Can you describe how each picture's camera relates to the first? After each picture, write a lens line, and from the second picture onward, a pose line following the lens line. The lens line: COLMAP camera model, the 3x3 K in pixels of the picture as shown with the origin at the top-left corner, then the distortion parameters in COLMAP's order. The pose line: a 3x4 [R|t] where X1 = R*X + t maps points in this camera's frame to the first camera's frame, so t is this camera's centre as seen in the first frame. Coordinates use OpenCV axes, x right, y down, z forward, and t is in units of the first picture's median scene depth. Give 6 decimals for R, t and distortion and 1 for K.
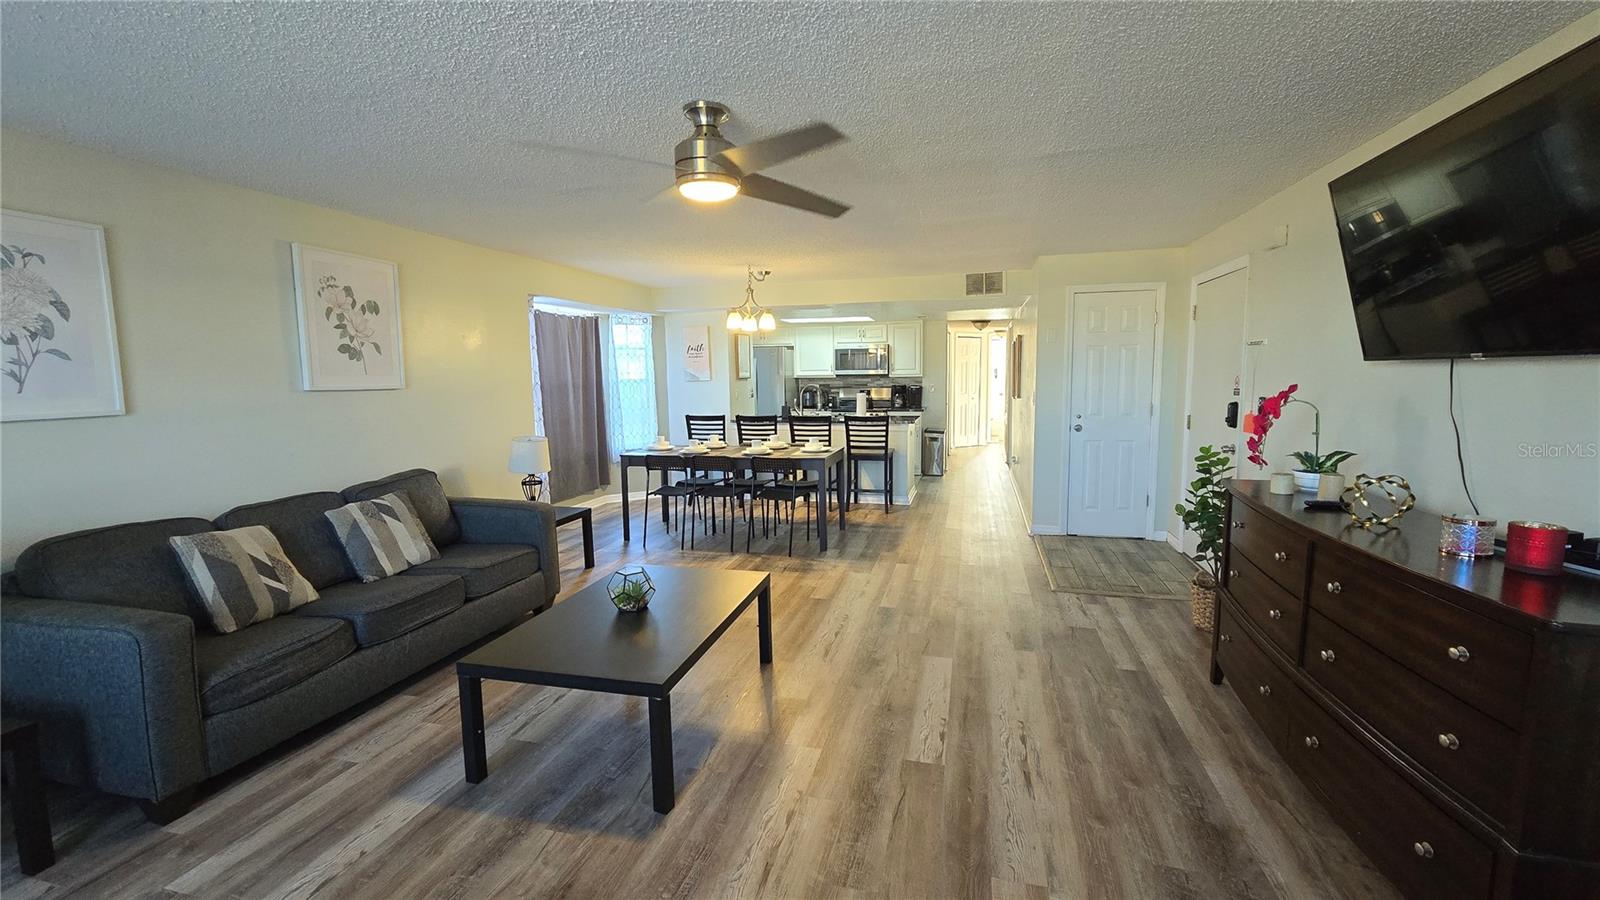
lens RADIAL K [[660.0, 0, 814.2], [0, 660.0, 451.4], [0, 0, 1]] dist [-0.017830, 0.009819]
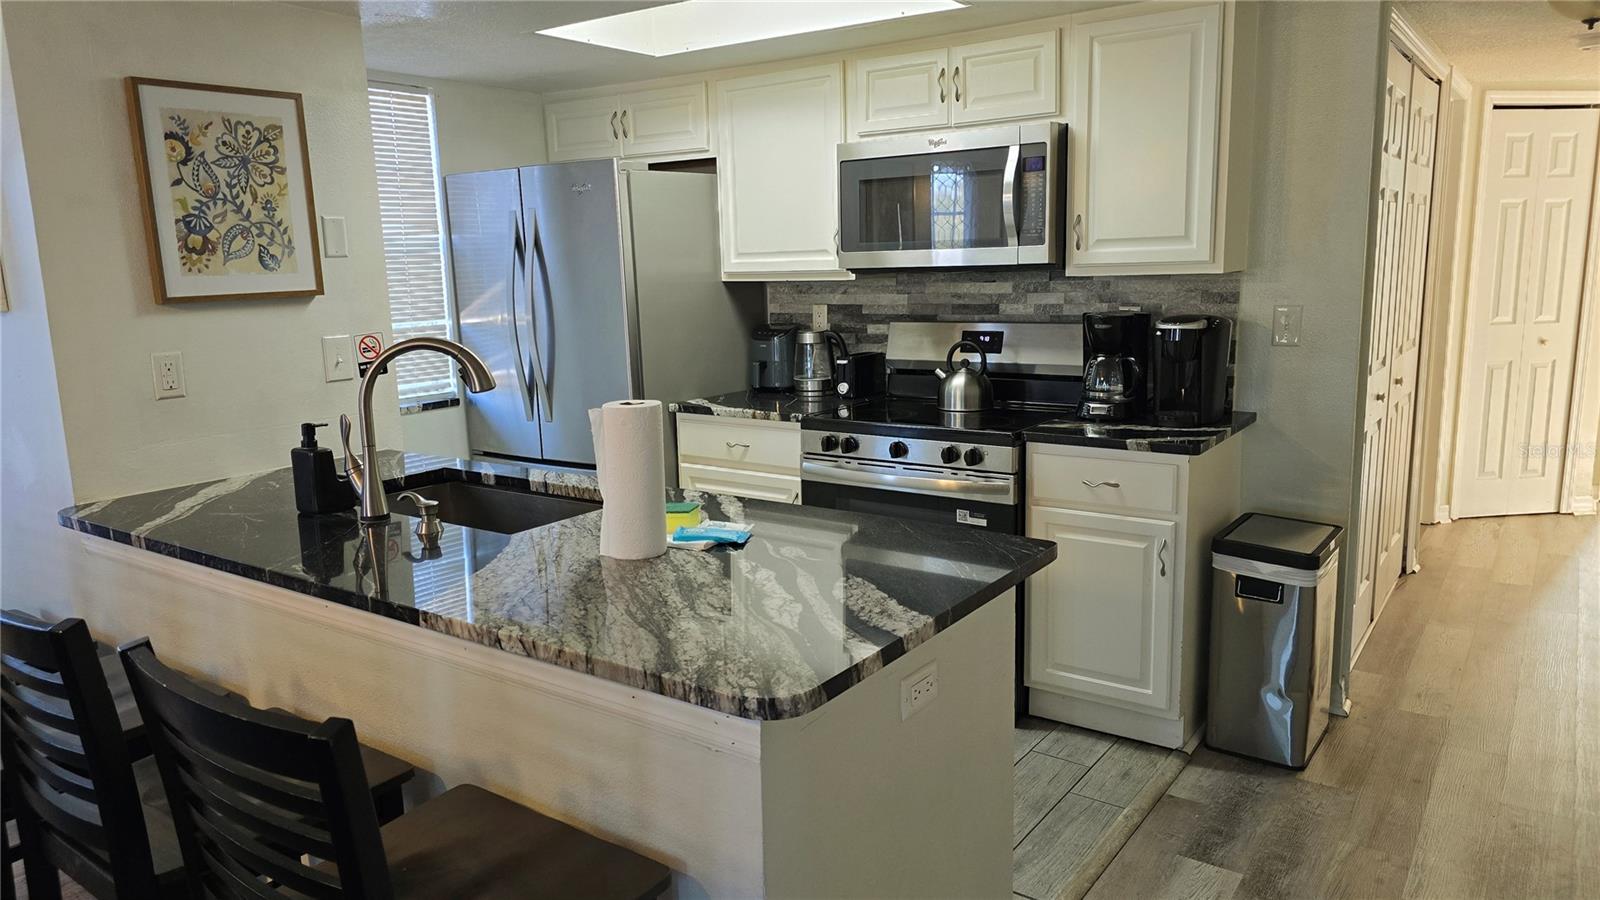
lens RADIAL K [[1077.5, 0, 800.0], [0, 1077.5, 450.0], [0, 0, 1]] dist [0.069757, -0.086101]
pose [[0.928728, 0.049871, -0.367392, 0.196853], [-0.025791, 0.997202, 0.070166, -0.092666], [0.369863, -0.055690, 0.927416, 0.745594]]
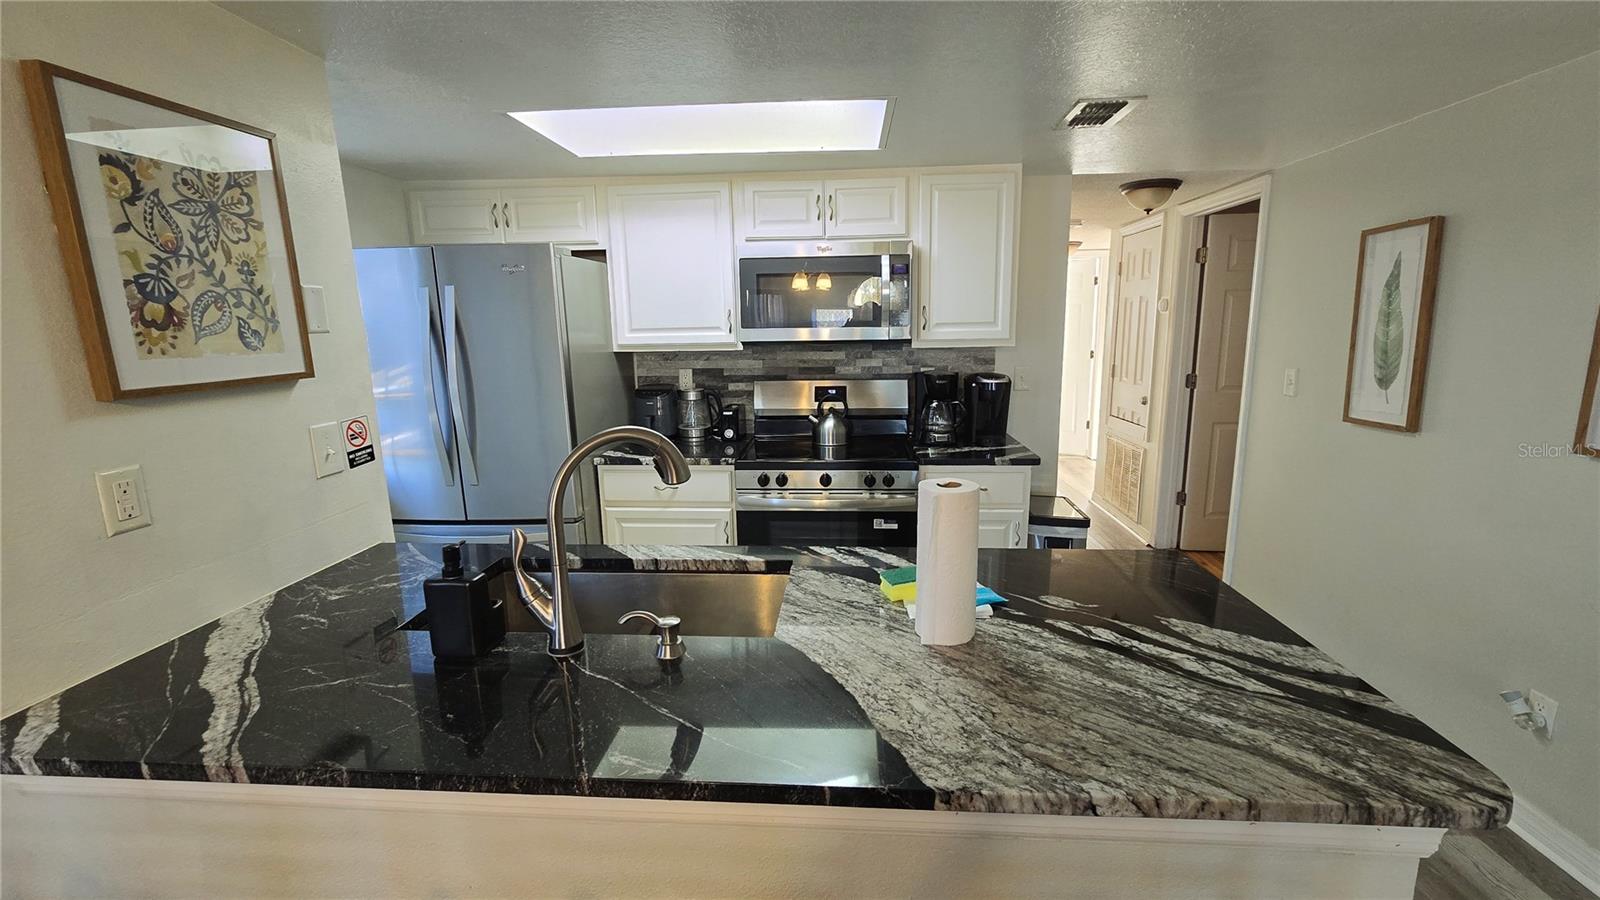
lens RADIAL K [[652.3, 0, 818.2], [0, 652.3, 449.6], [0, 0, 1]] dist [-0.007063, 0.000012]
pose [[0.985102, -0.037698, 0.167788, 0.016526], [0.025660, 0.996977, 0.073343, -0.104498], [-0.170045, -0.067945, 0.983091, 0.823120]]
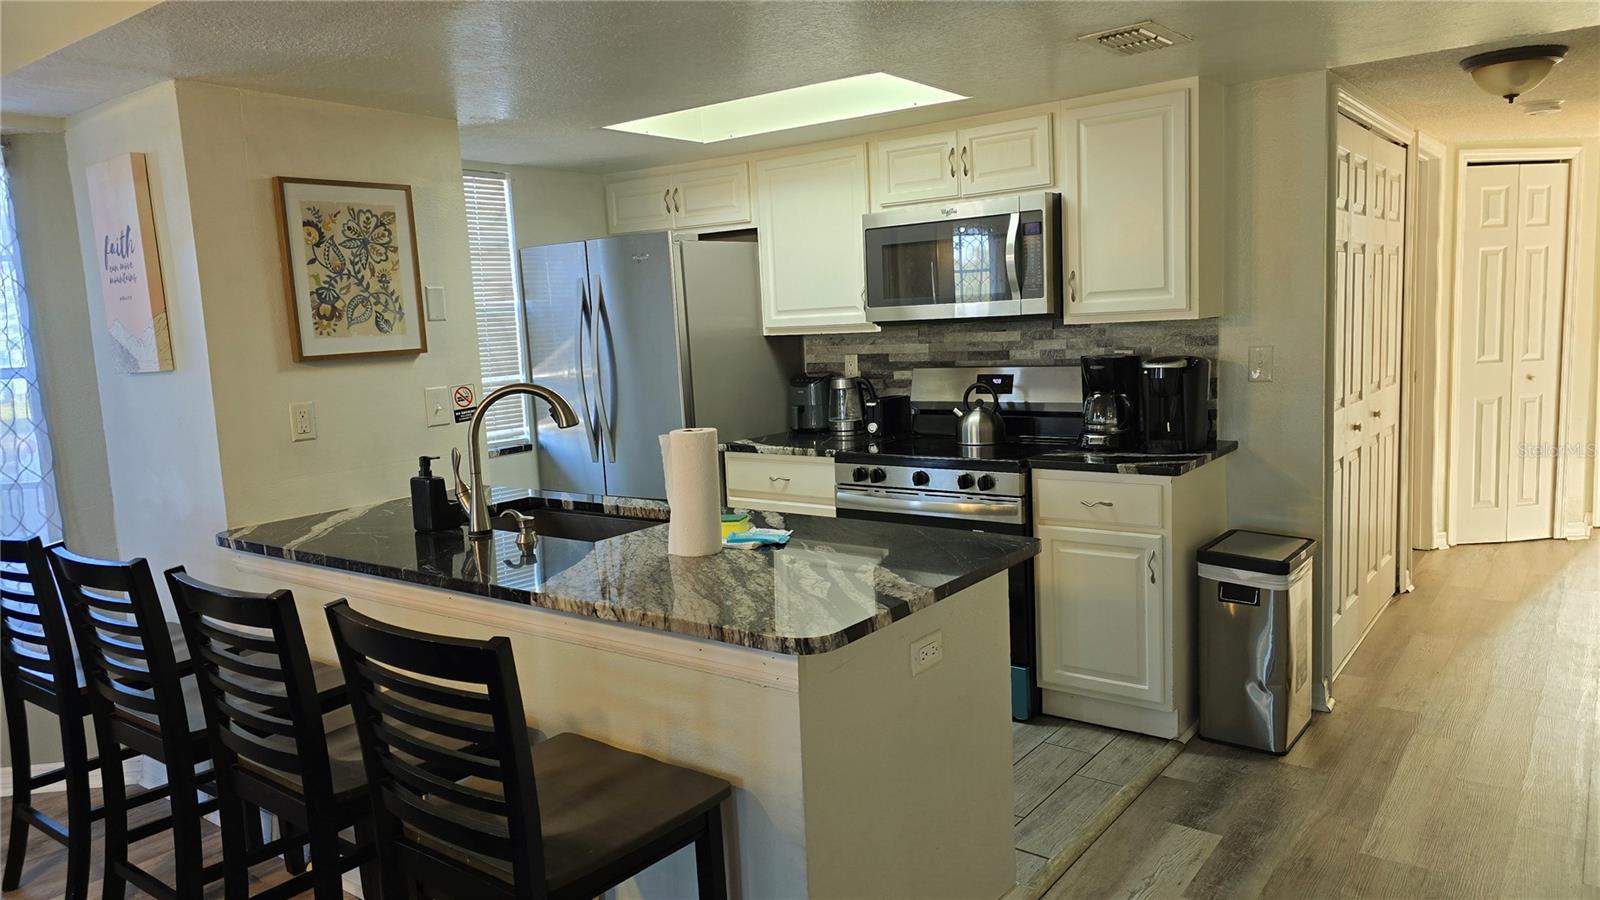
lens RADIAL K [[1067.9, 0, 814.3], [0, 1067.9, 448.3], [0, 0, 1]] dist [0.080892, -0.113029]
pose [[0.919404, 0.014569, -0.393045, 0.221250], [-0.008215, 0.999807, 0.017843, -0.085656], [0.393229, -0.013176, 0.919346, 0.694786]]
